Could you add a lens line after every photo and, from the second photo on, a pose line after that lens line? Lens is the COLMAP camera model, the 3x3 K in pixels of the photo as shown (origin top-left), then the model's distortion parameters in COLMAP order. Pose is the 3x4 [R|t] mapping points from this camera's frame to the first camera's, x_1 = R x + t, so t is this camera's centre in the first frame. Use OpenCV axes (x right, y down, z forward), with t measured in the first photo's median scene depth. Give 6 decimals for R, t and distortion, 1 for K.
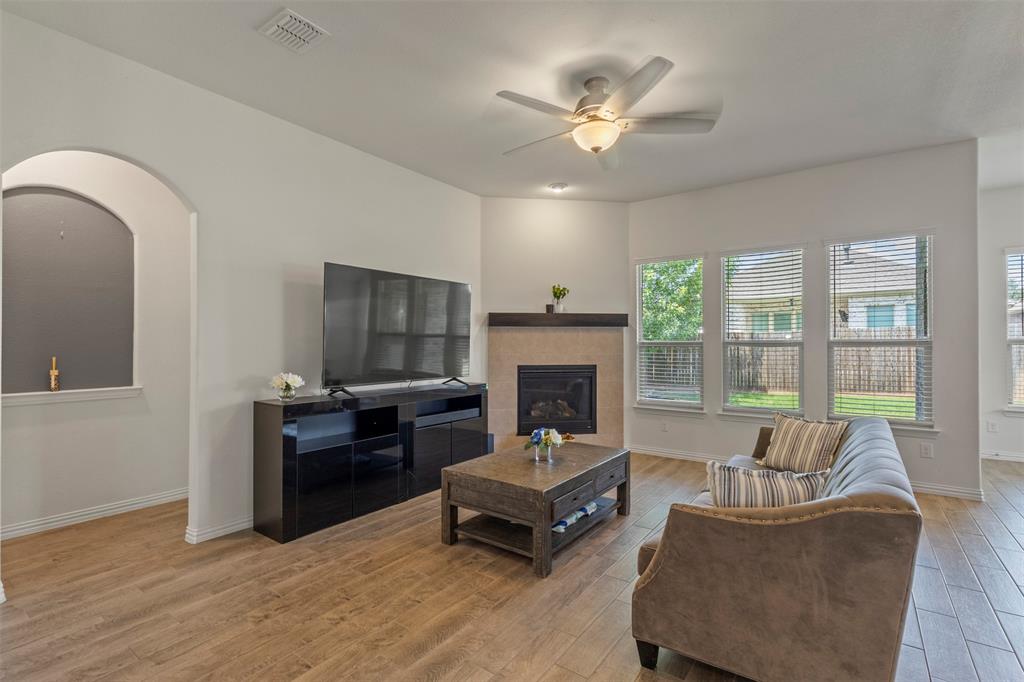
lens RADIAL K [[474.9, 0, 513.5], [0, 474.9, 341.9], [0, 0, 1]] dist [0.003770, -0.001874]
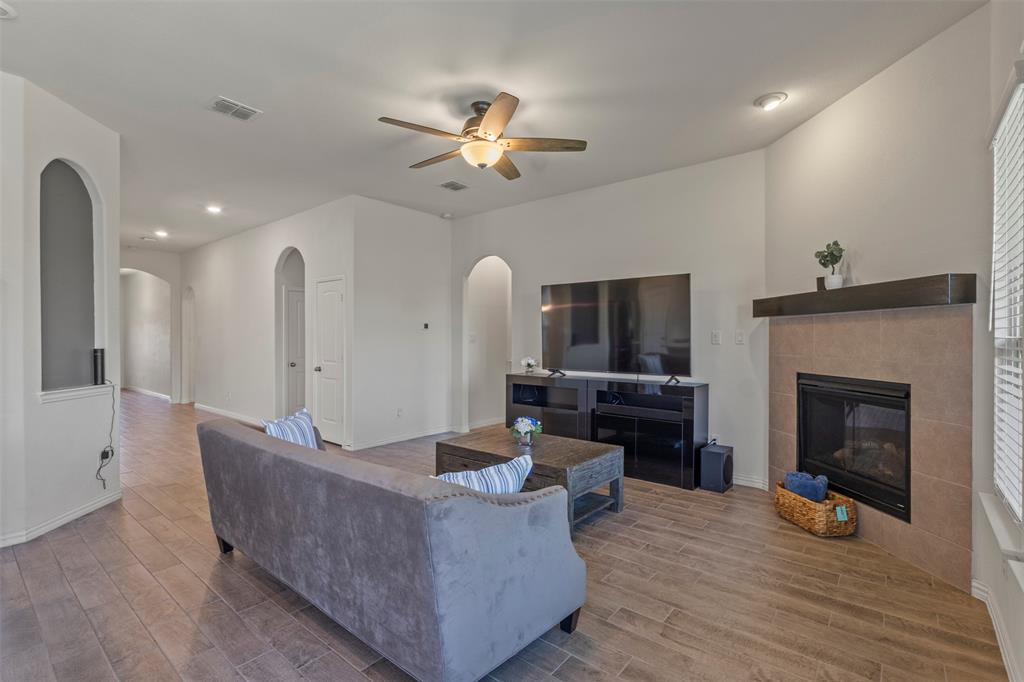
lens RADIAL K [[474.9, 0, 504.3], [0, 474.9, 339.9], [0, 0, 1]] dist [0.003770, -0.001874]
pose [[-0.069888, 0.005073, -0.997542, 0.777780], [0.003162, 0.999983, 0.004864, -0.001865], [0.997550, -0.002815, -0.069903, 0.684416]]
